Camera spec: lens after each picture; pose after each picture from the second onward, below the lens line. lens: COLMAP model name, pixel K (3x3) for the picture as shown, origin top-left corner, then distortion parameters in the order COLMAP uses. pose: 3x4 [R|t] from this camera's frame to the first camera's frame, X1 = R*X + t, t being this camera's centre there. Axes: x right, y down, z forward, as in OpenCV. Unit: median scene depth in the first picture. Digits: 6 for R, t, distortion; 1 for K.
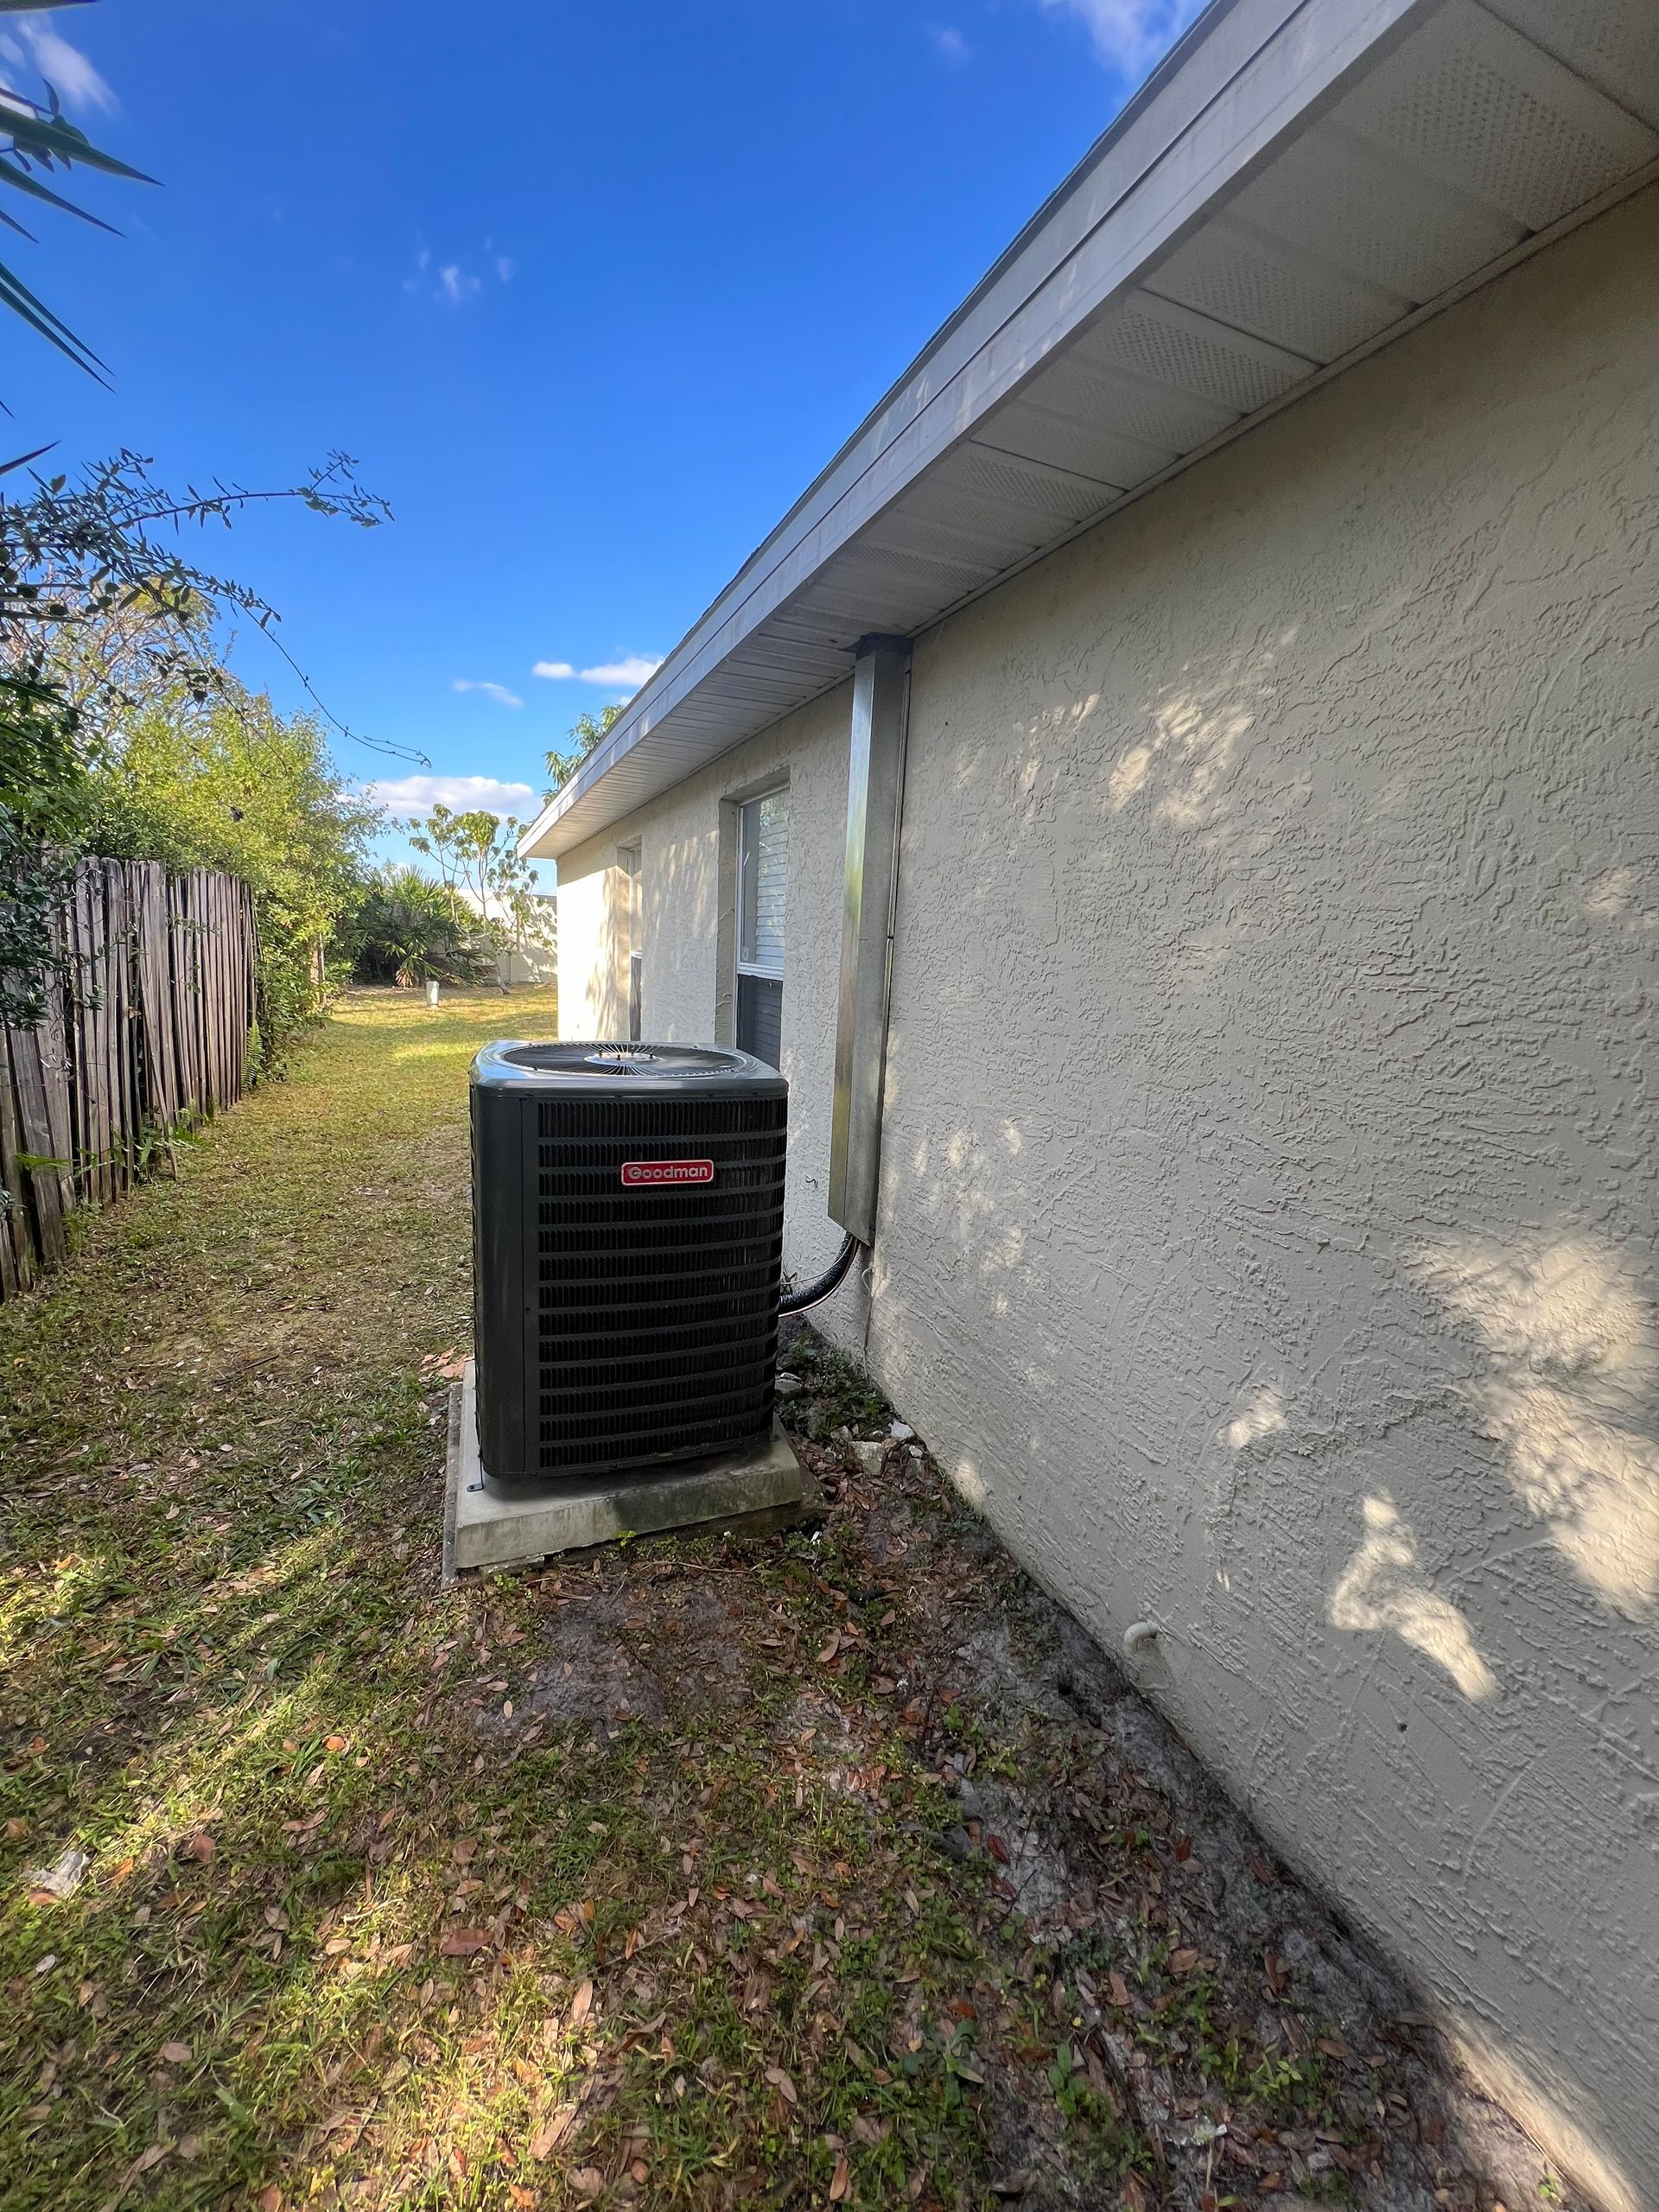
lens RADIAL K [[876.7, 0, 832.6], [0, 876.7, 1104.3], [0, 0, 1]] dist [0.002387, -0.000837]
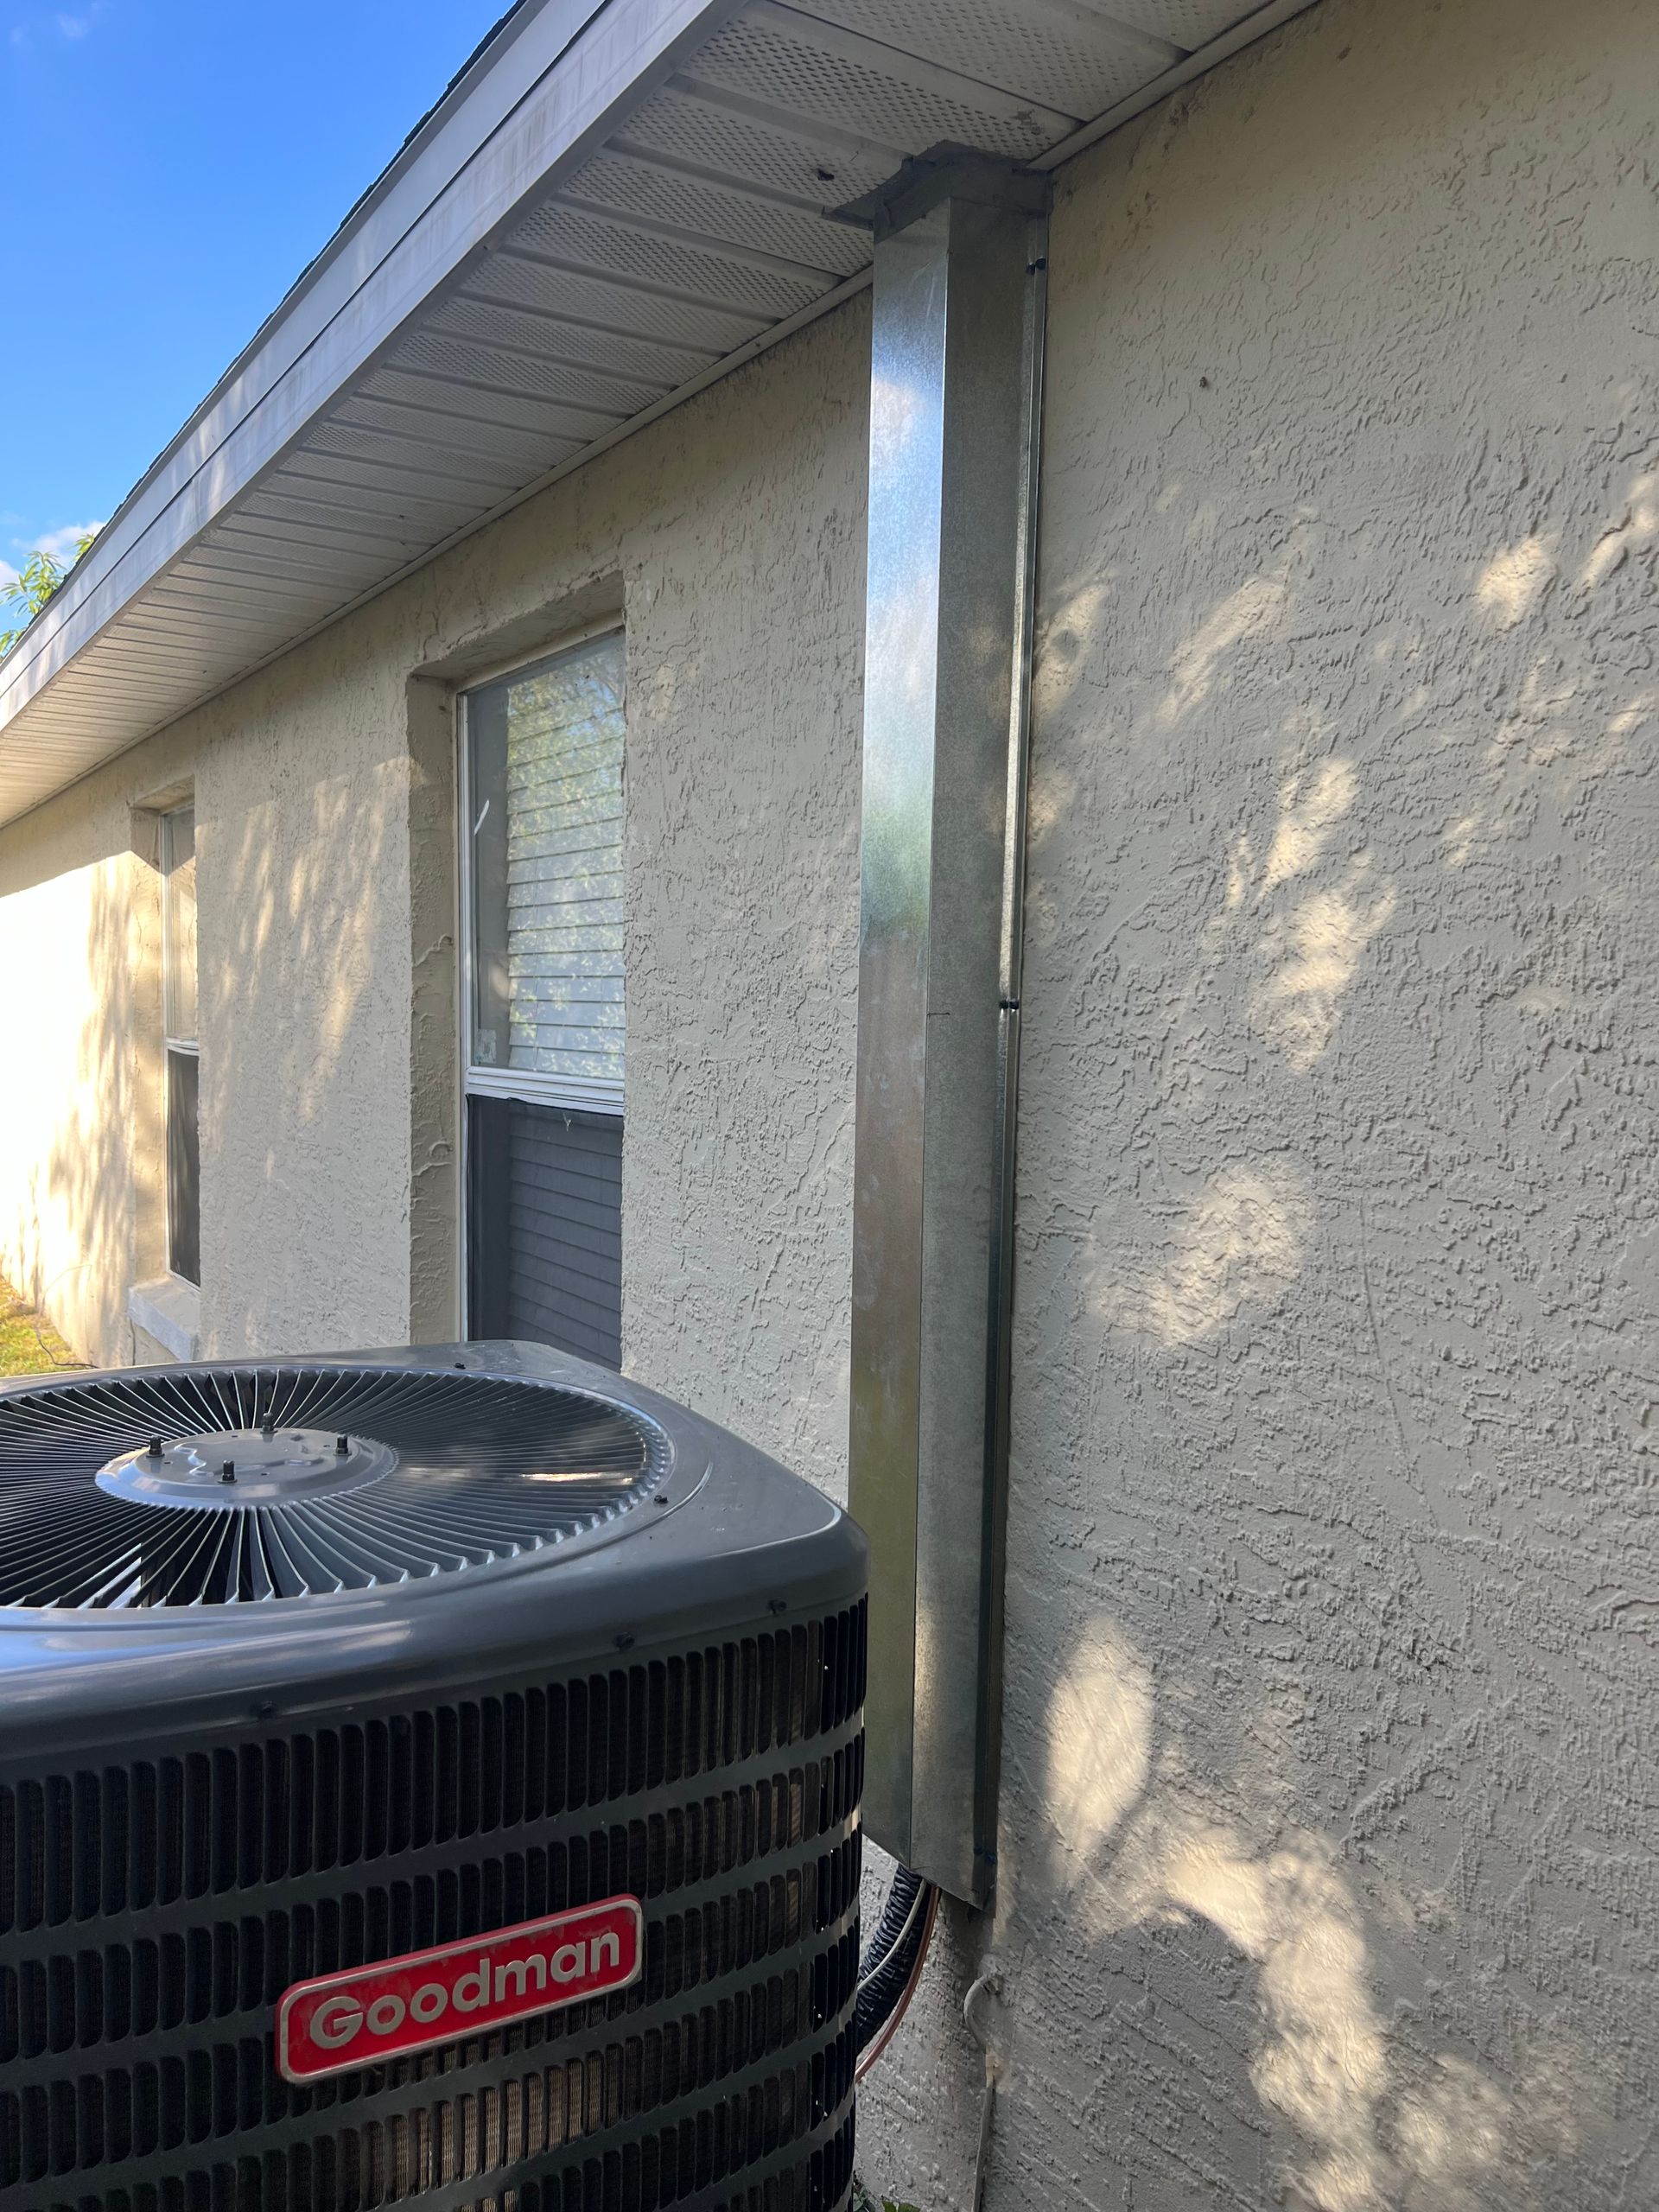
lens RADIAL K [[1627.3, 0, 808.0], [0, 1627.3, 1118.2], [0, 0, 1]] dist [0.004639, -0.005349]
pose [[0.986019, -0.042555, 0.161110, -0.125367], [0.059461, 0.993046, -0.101611, -0.089636], [-0.155666, 0.109770, 0.981692, 0.405544]]
